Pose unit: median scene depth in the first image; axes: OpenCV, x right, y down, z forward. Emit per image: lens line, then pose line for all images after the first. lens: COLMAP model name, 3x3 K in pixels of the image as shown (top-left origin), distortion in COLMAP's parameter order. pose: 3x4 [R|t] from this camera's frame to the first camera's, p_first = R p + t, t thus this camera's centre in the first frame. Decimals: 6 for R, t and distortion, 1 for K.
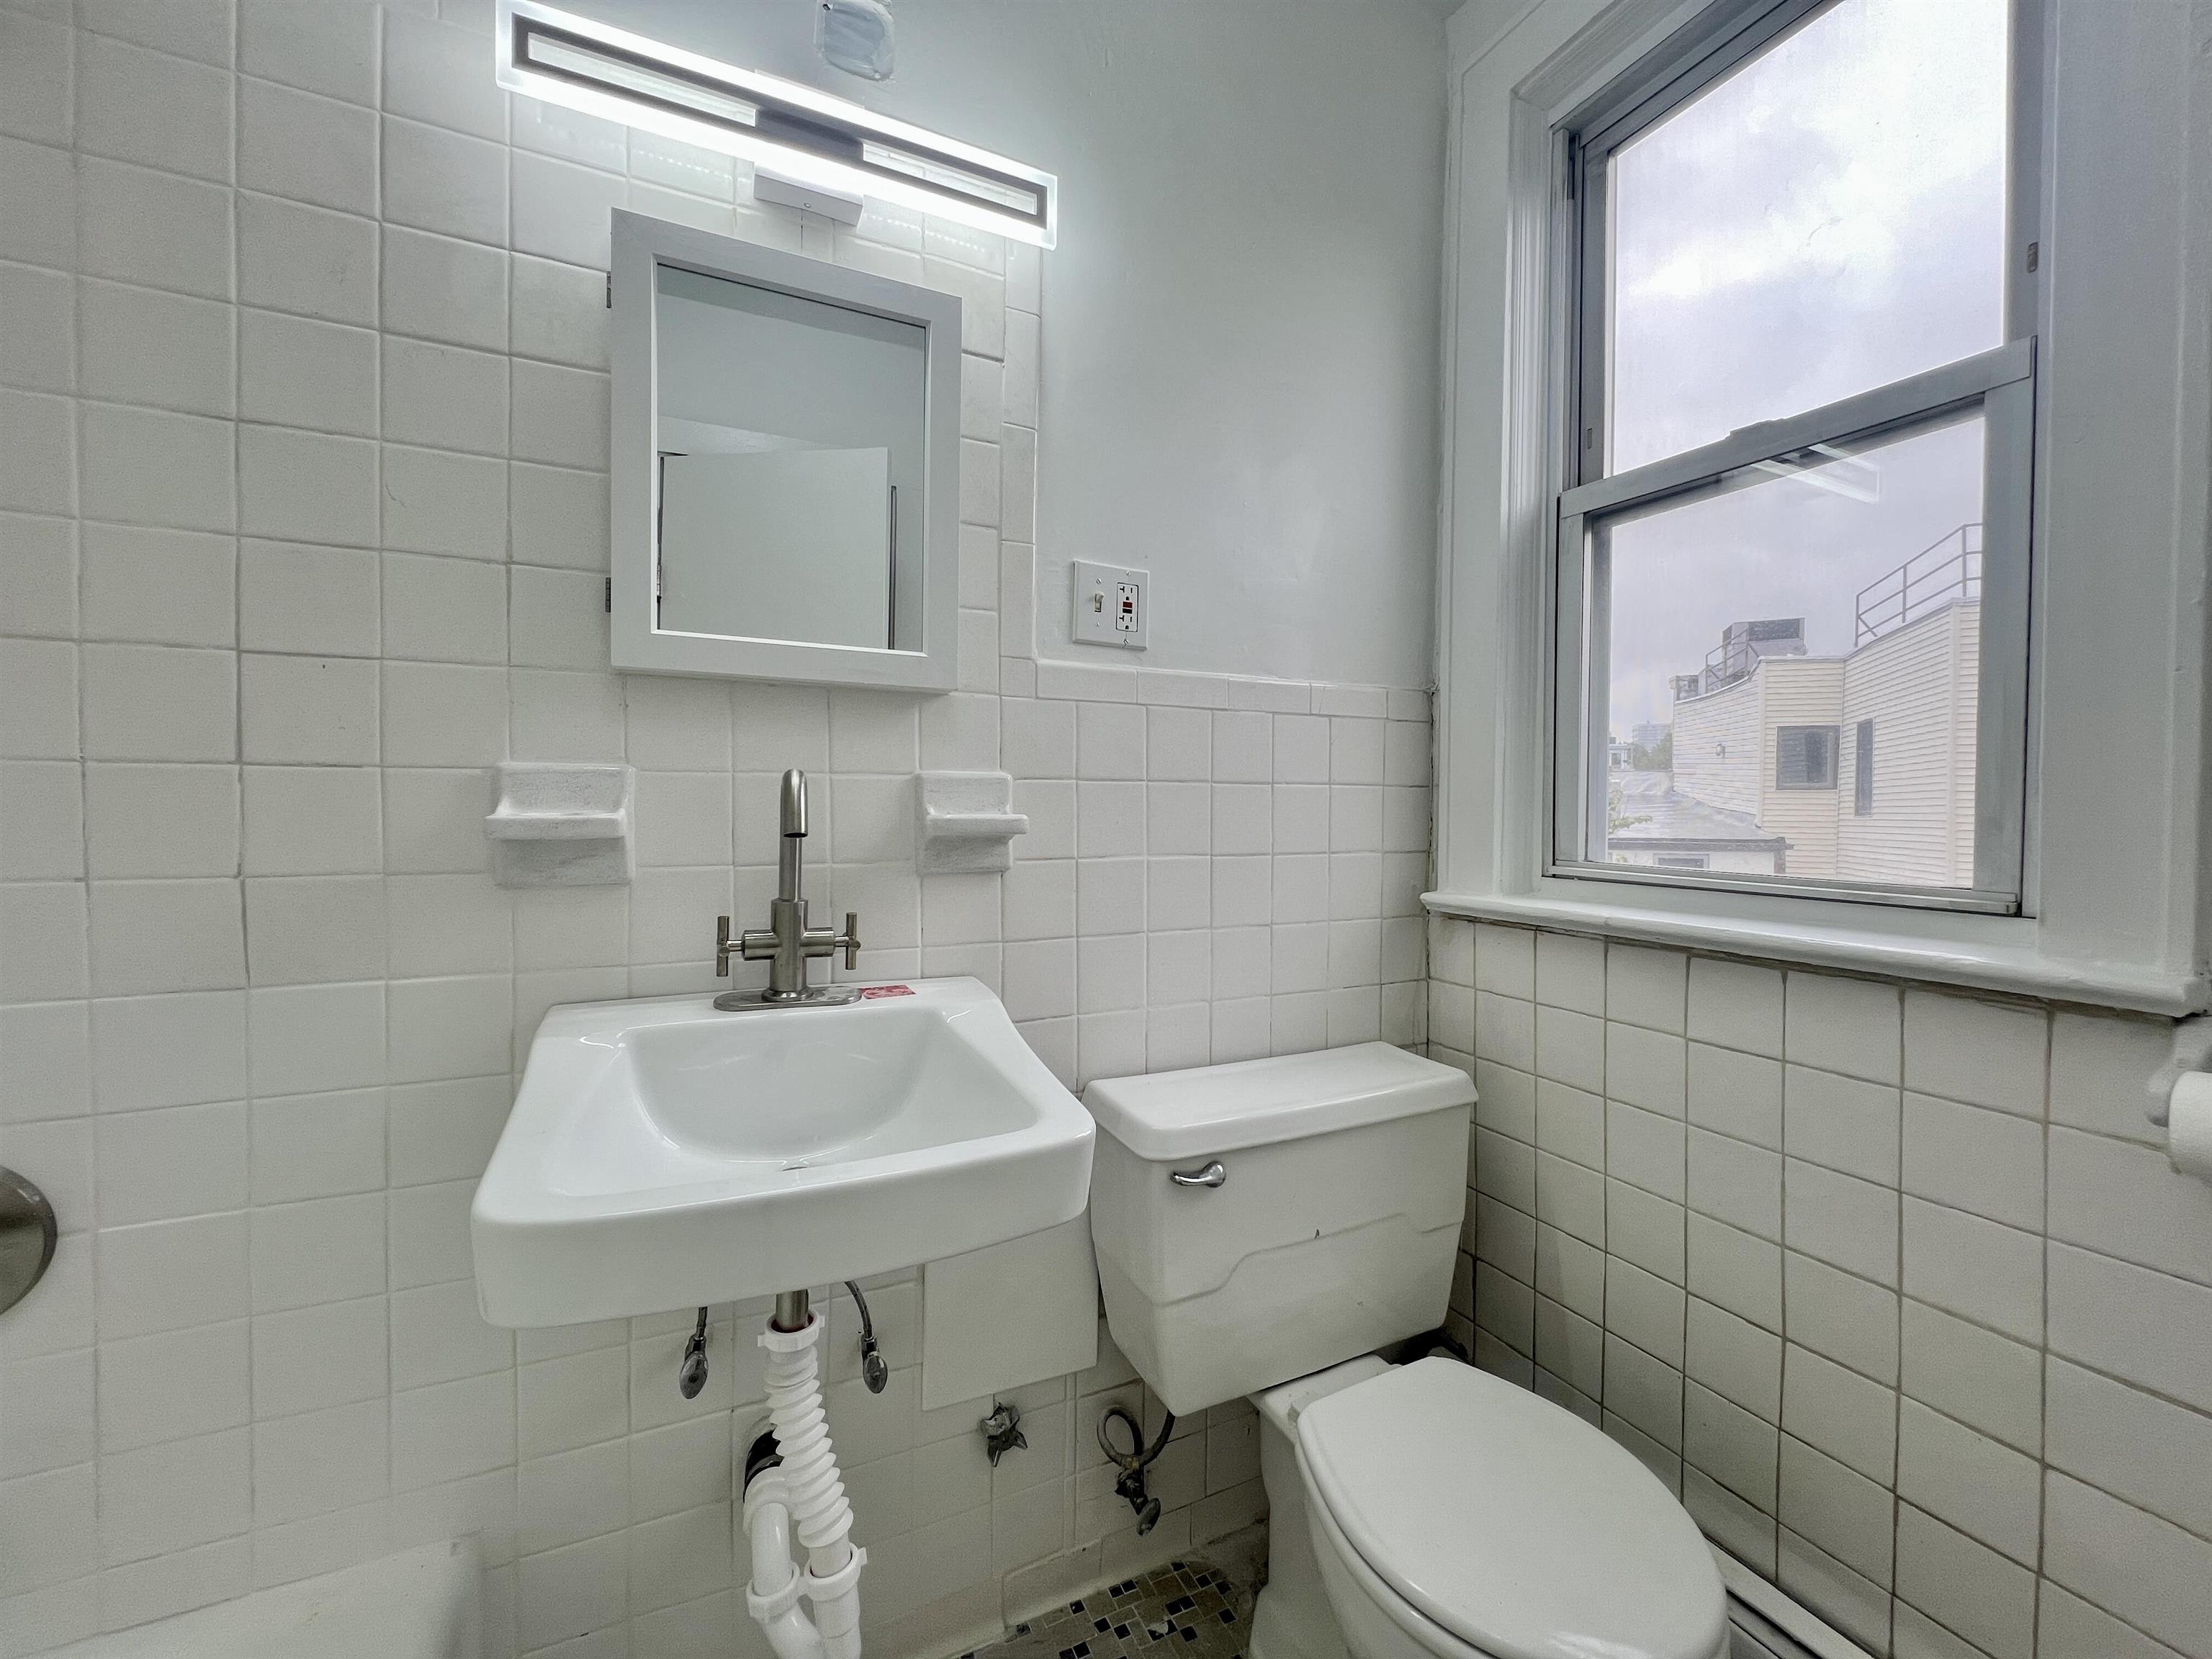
lens RADIAL K [[894.0, 0, 1106.0], [0, 894.0, 829.5], [0, 0, 1]] dist [-0.000568, -0.000105]
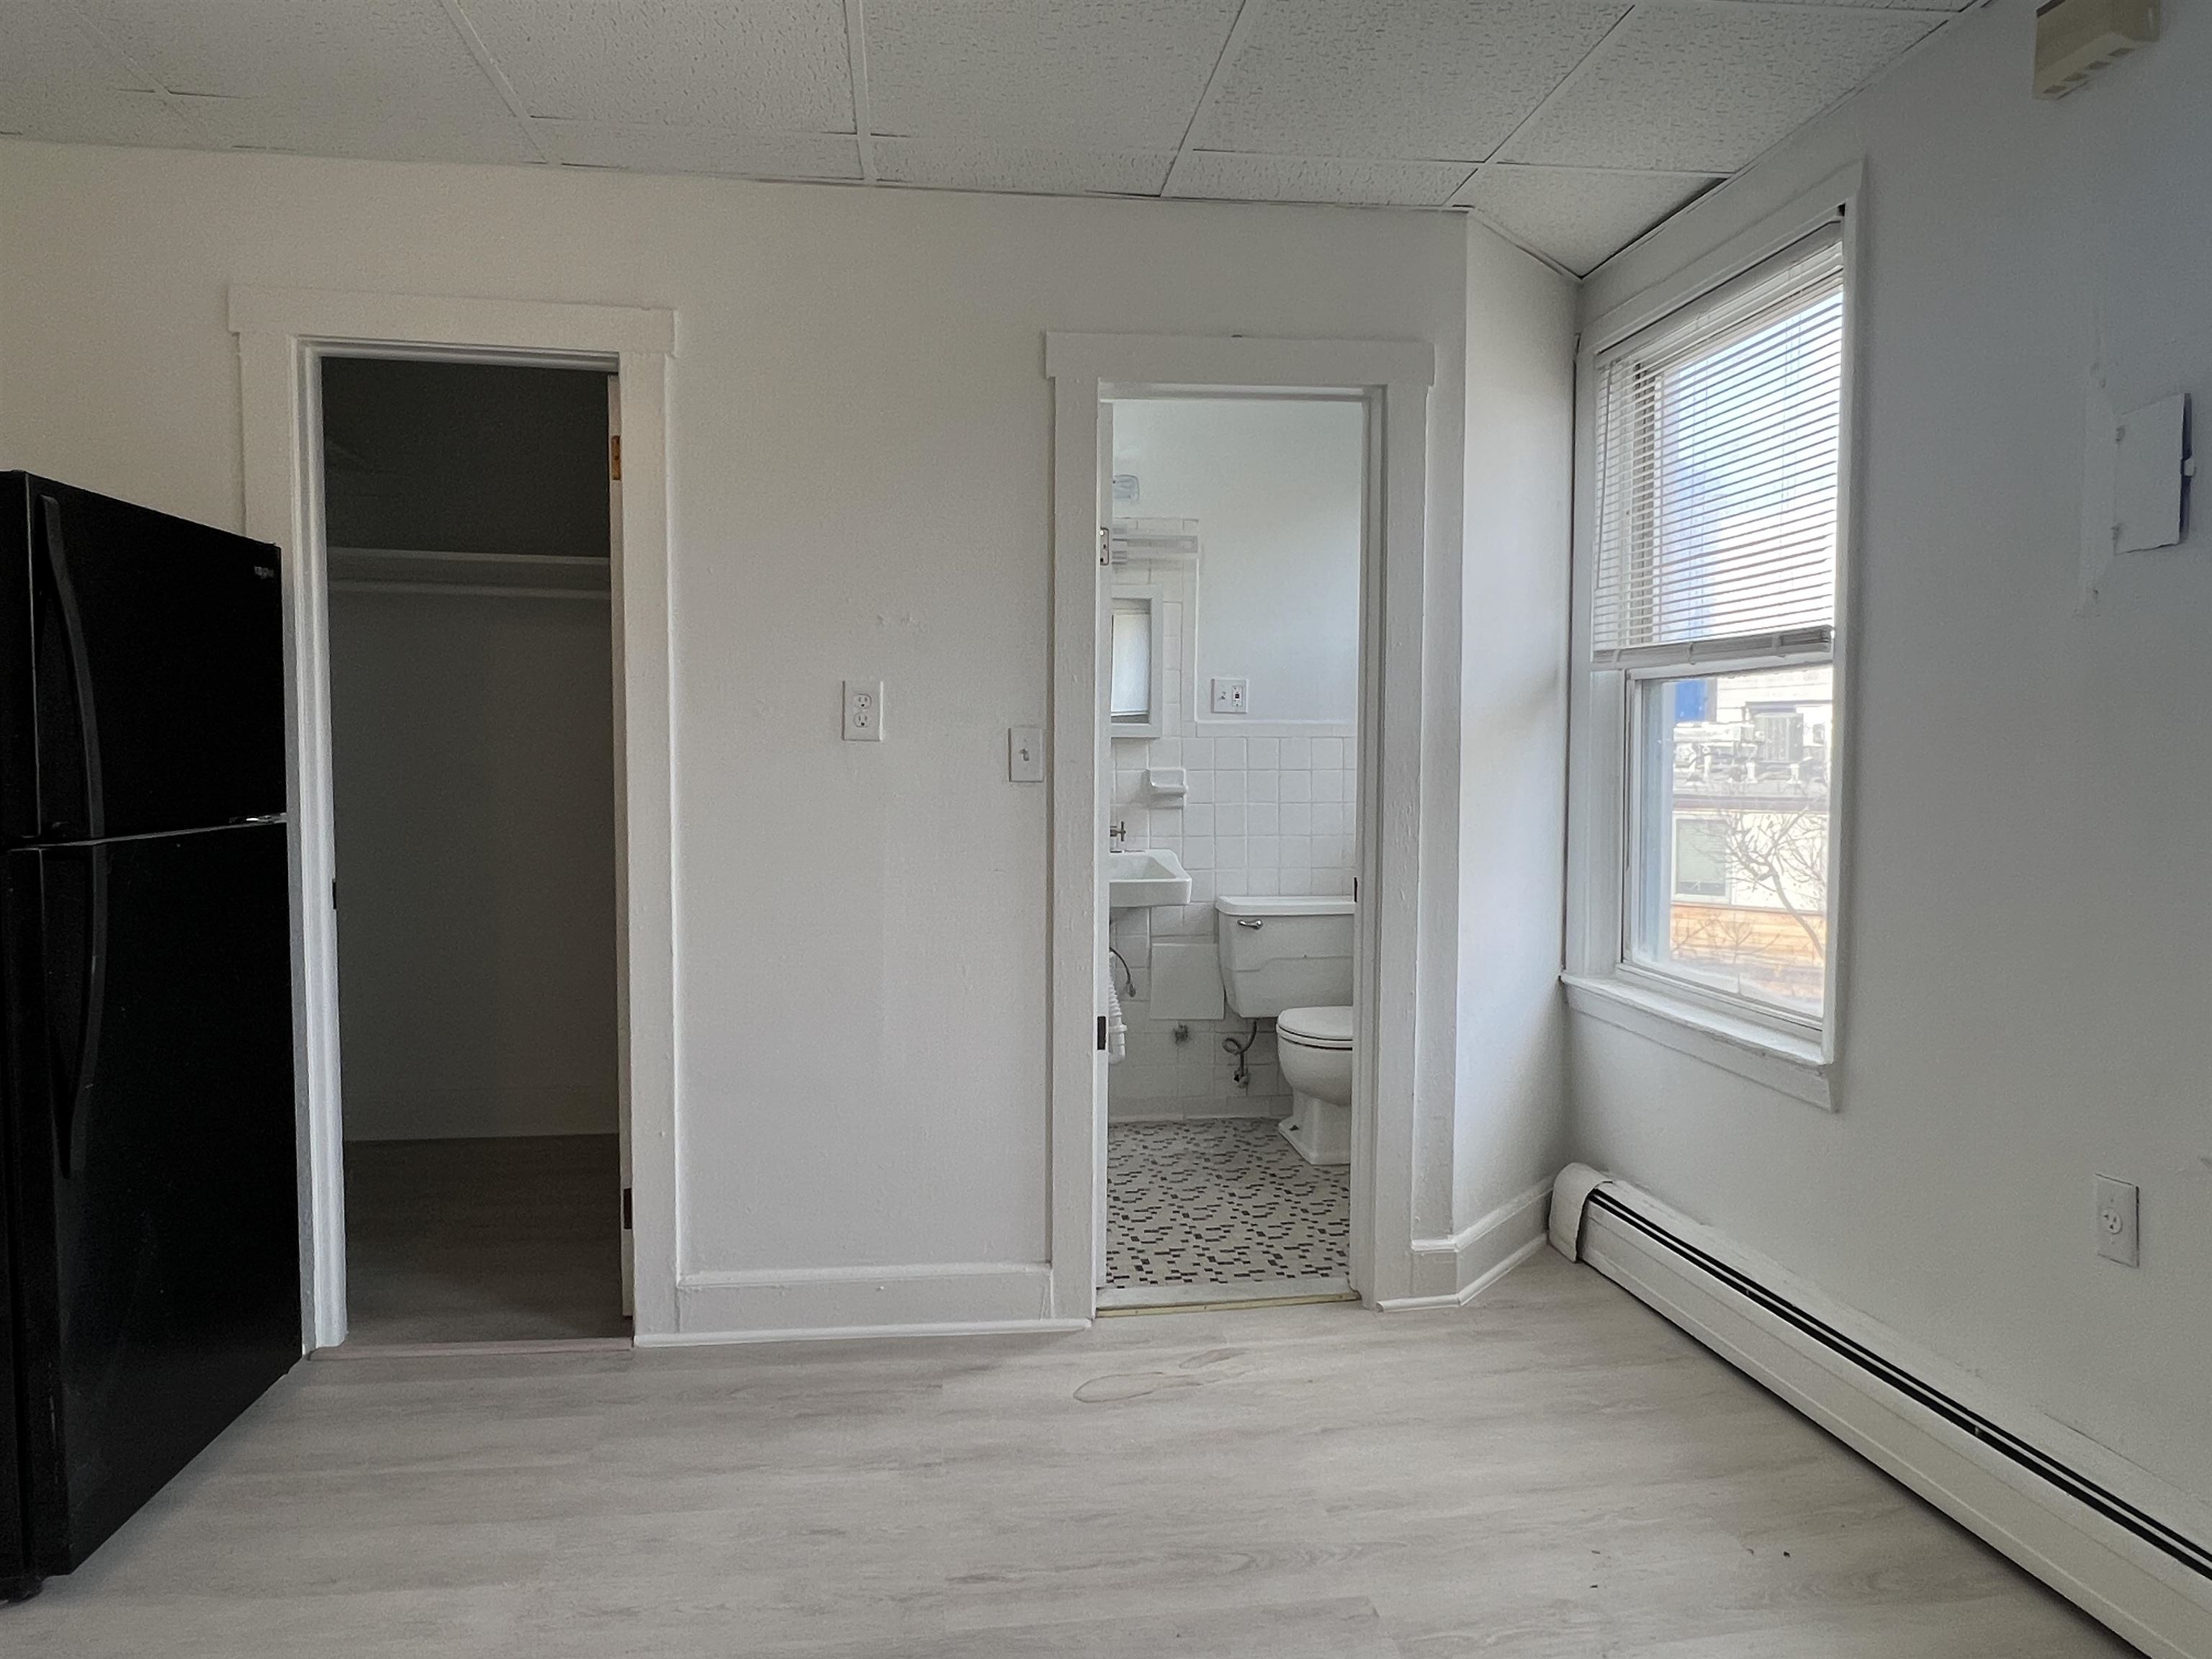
lens RADIAL K [[1407.2, 0, 1106.0], [0, 1407.2, 829.5], [0, 0, 1]] dist [-0.001446, 0.001389]
pose [[0.957501, 0.009845, -0.288263, 0.940933], [-0.004171, 0.999785, 0.020293, 0.032925], [0.288401, -0.018228, 0.957336, -3.256284]]
